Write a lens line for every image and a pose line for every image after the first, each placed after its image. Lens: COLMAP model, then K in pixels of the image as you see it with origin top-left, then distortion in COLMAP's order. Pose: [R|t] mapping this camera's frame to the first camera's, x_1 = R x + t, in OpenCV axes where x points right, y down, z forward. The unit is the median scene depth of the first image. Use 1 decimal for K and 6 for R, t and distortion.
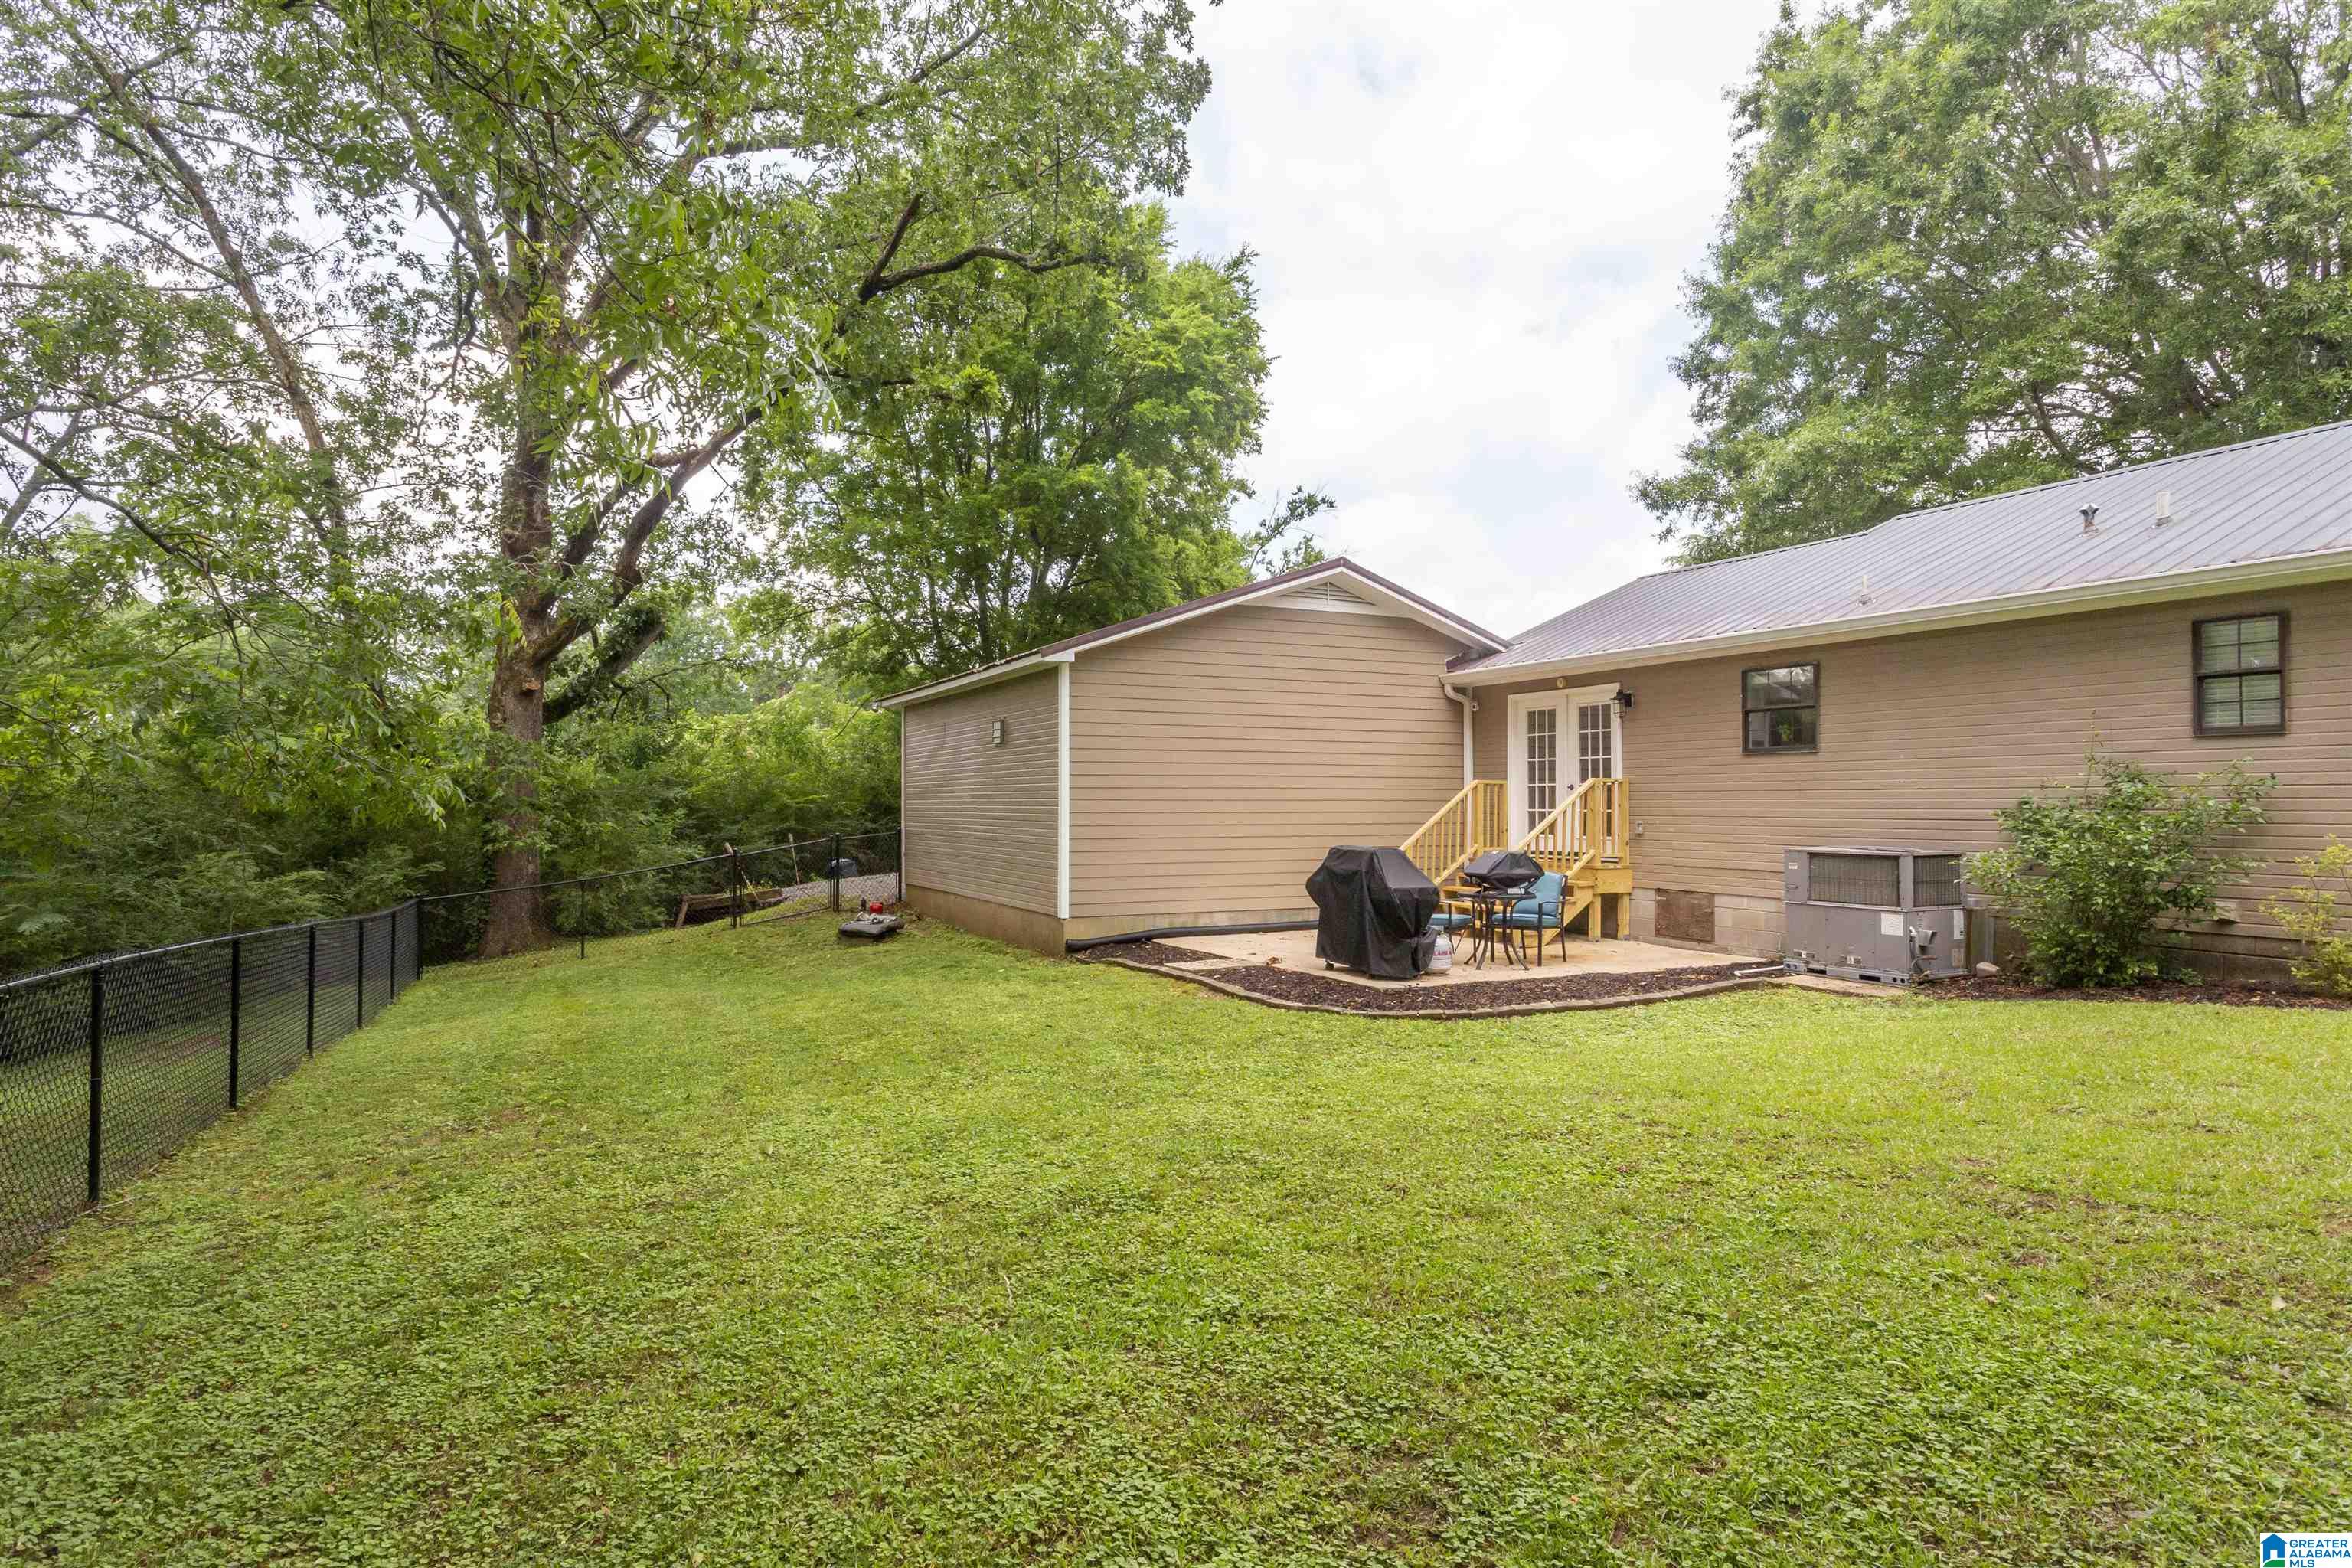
lens RADIAL K [[1279.5, 0, 1175.7], [0, 1279.5, 797.2], [0, 0, 1]] dist [-0.013065, 0.018860]
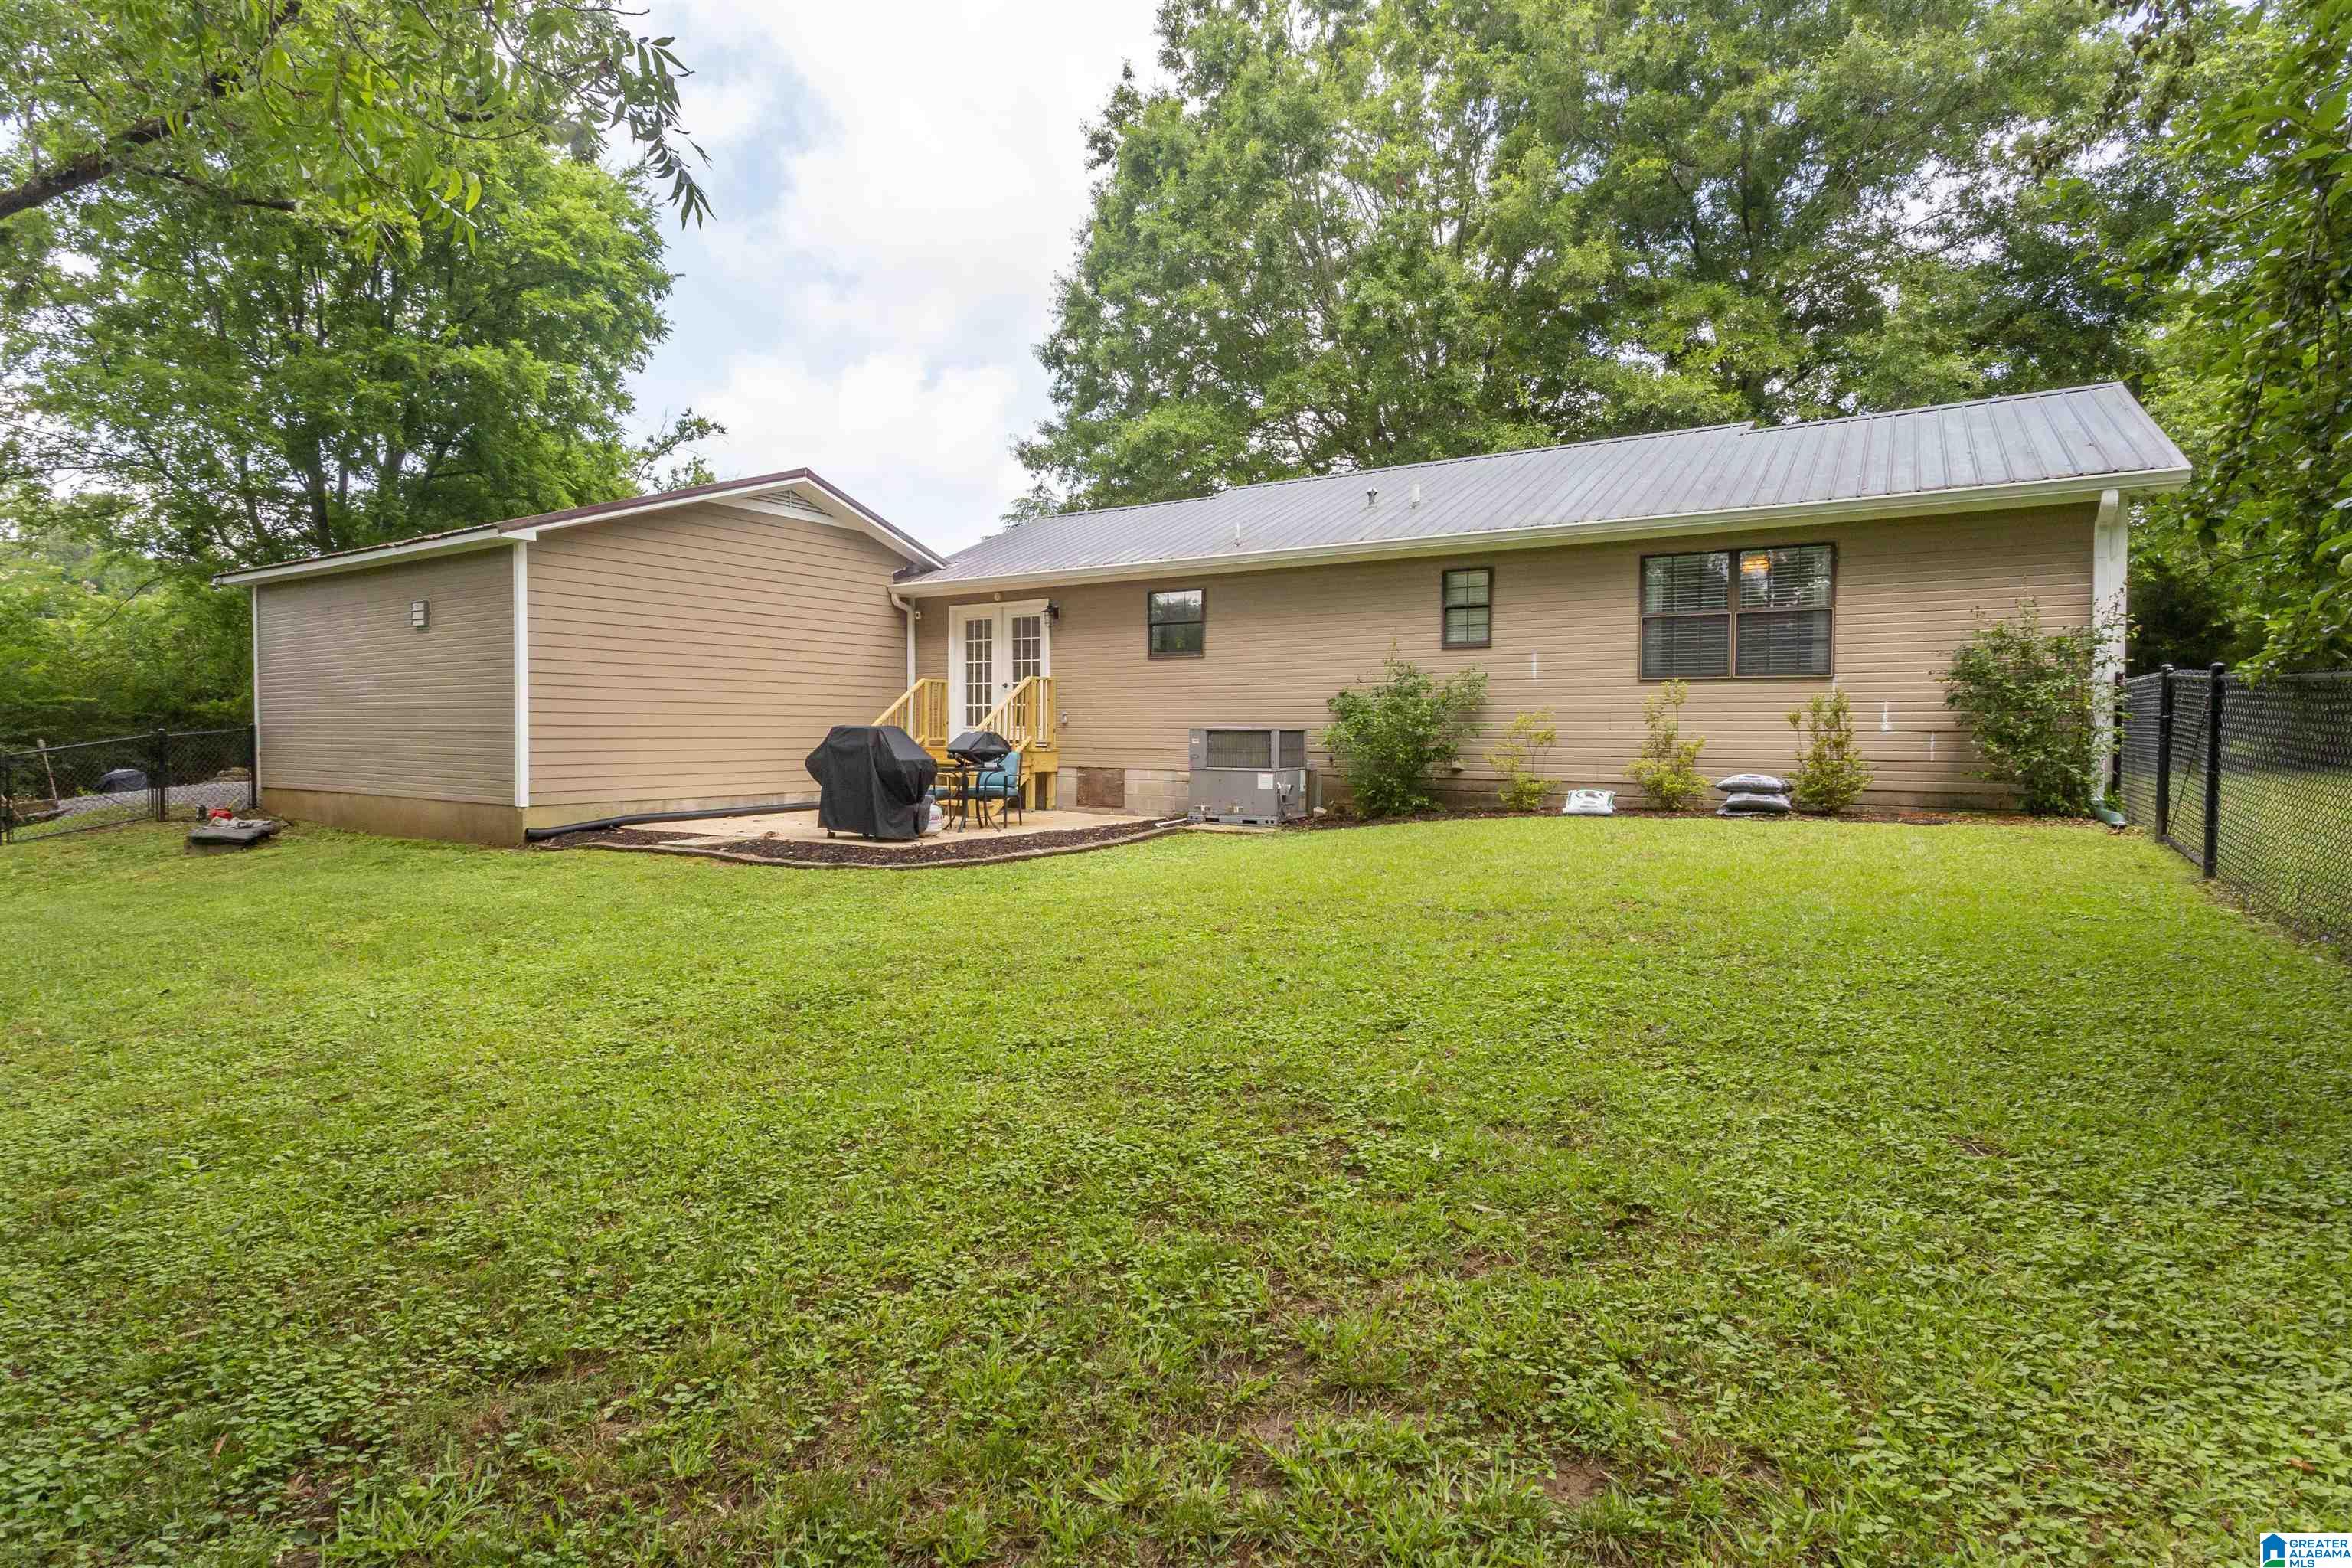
lens RADIAL K [[1128.6, 0, 1177.5], [0, 1128.6, 762.1], [0, 0, 1]] dist [0.001675, 0.001264]
pose [[0.858477, -0.012190, 0.512707, -0.097948], [-0.005945, 0.999414, 0.033715, 0.028388], [-0.512817, -0.031992, 0.857902, 0.012039]]
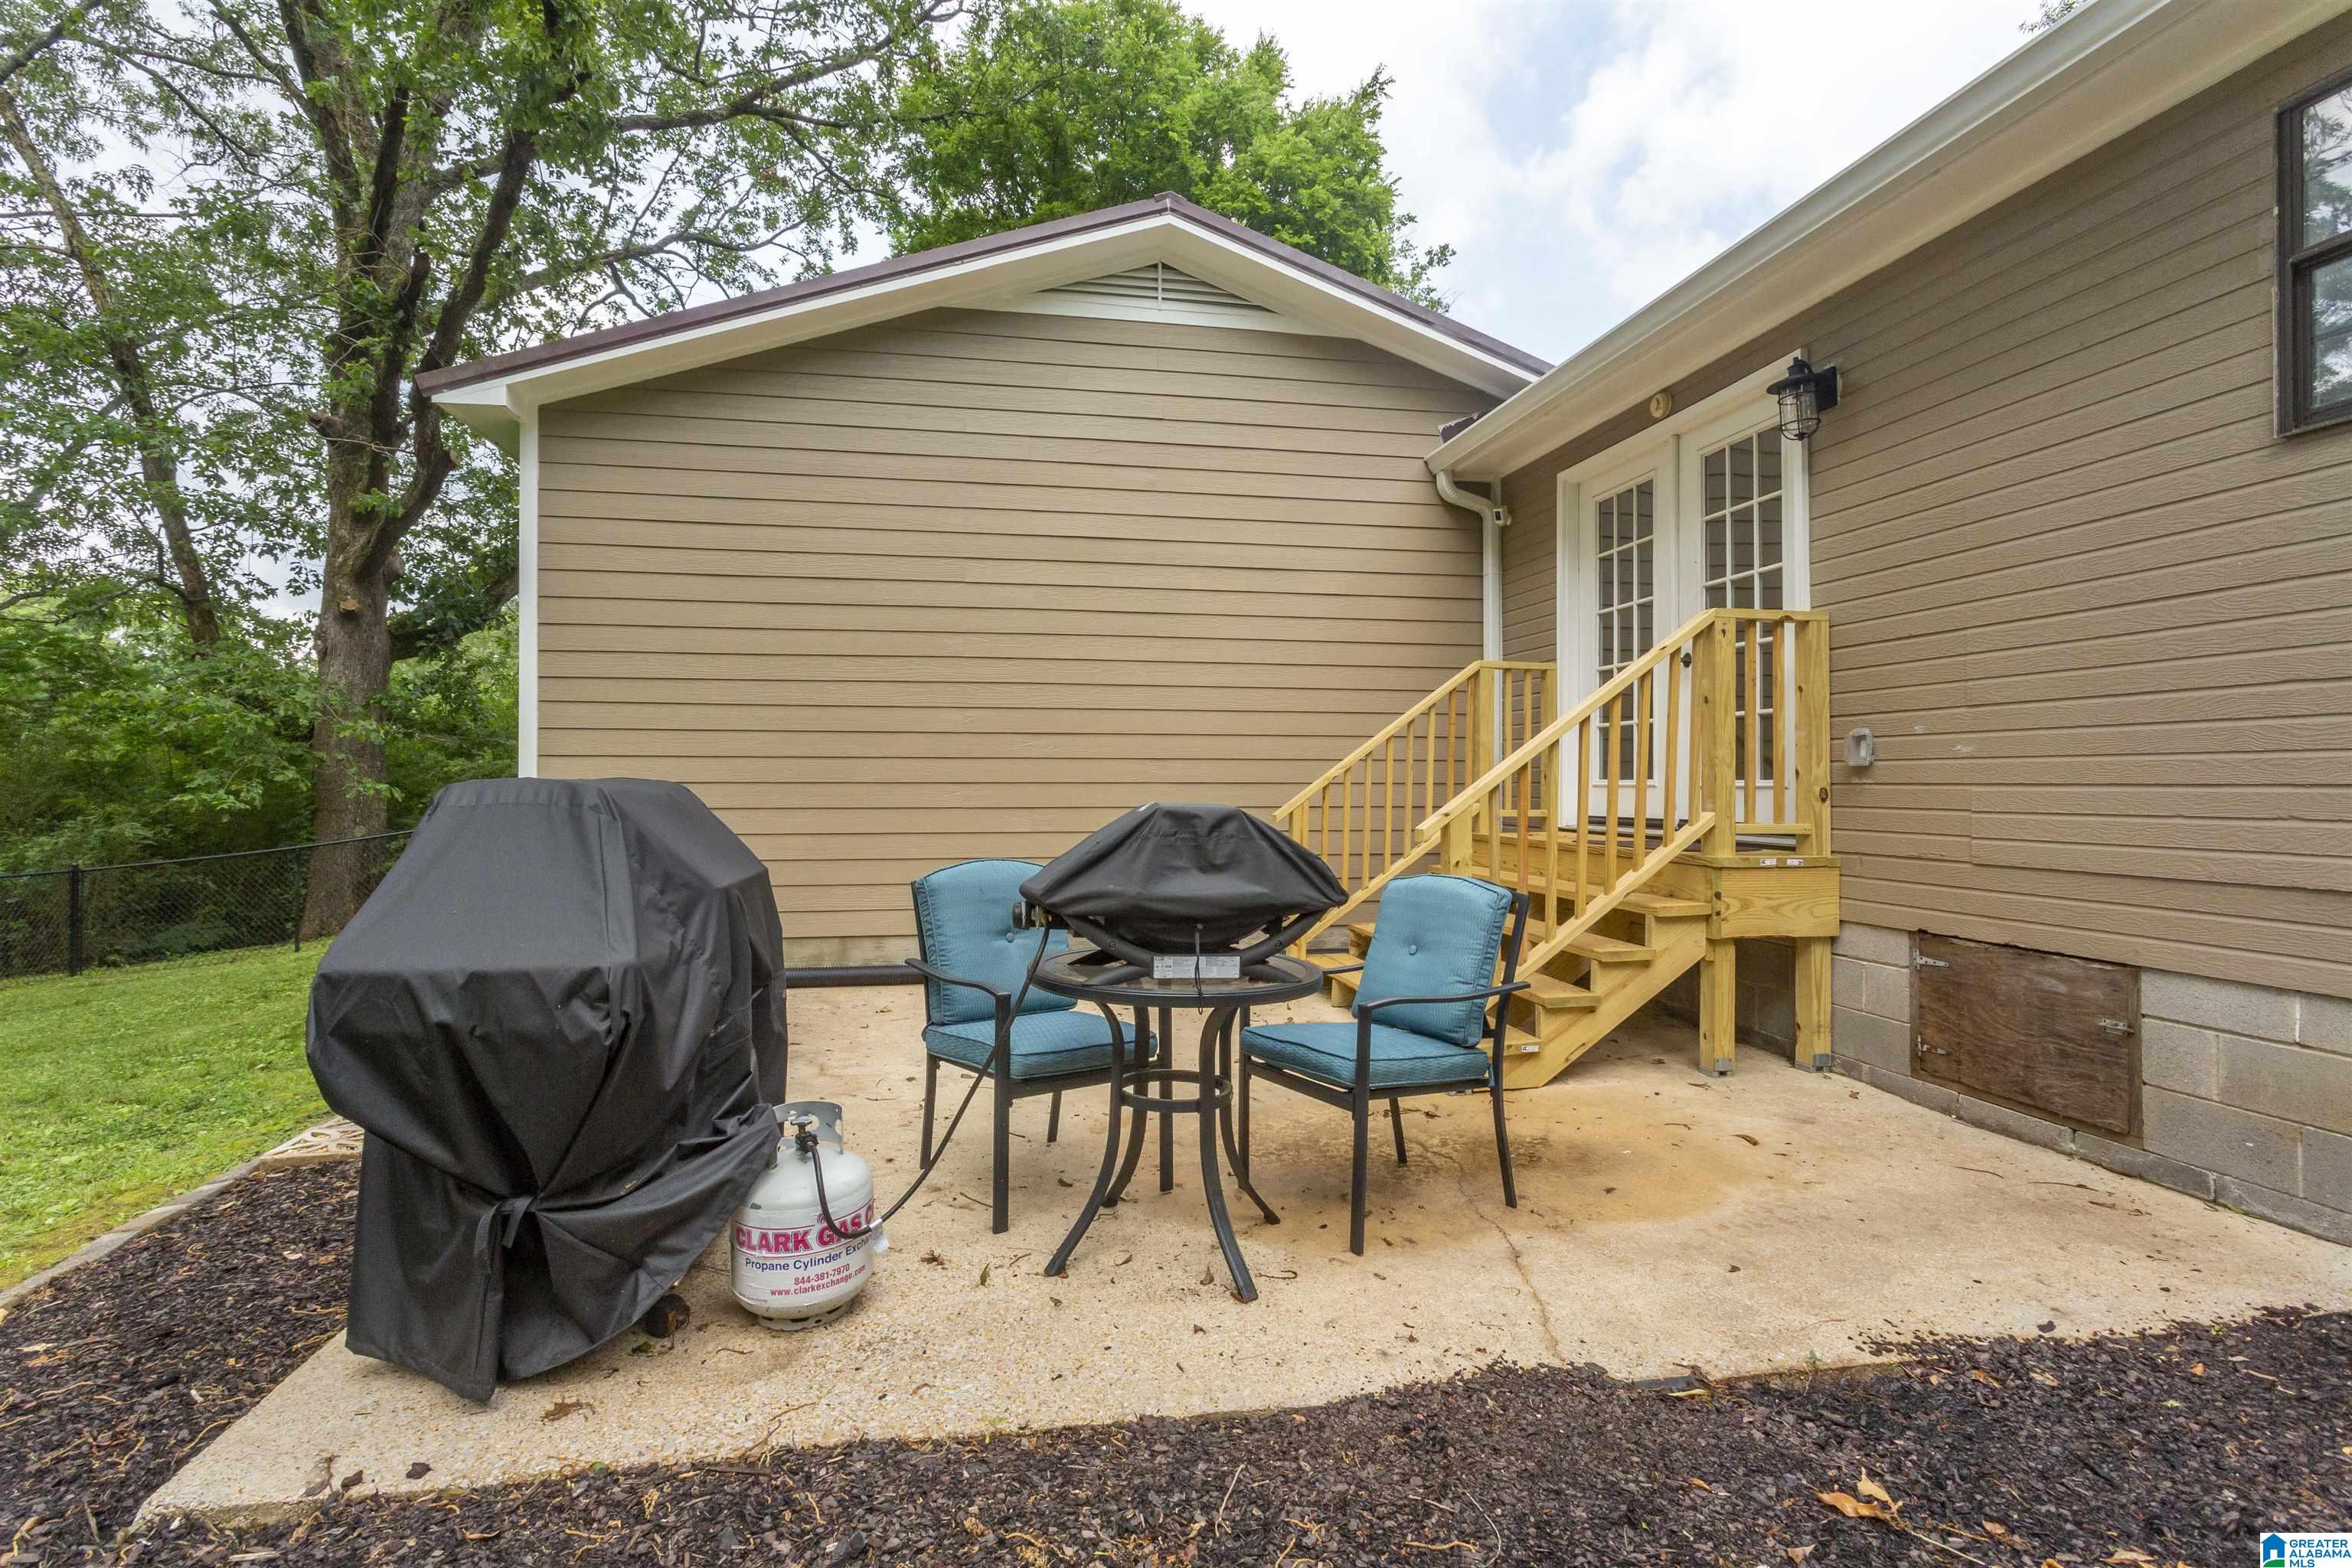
lens RADIAL K [[1112.3, 0, 1167.5], [0, 1112.3, 776.5], [0, 0, 1]] dist [0.001150, 0.000358]
pose [[0.962733, -0.001507, -0.270450, 0.257453], [0.001365, 0.999999, -0.000714, 0.030336], [0.270451, 0.000318, 0.962734, 0.643191]]
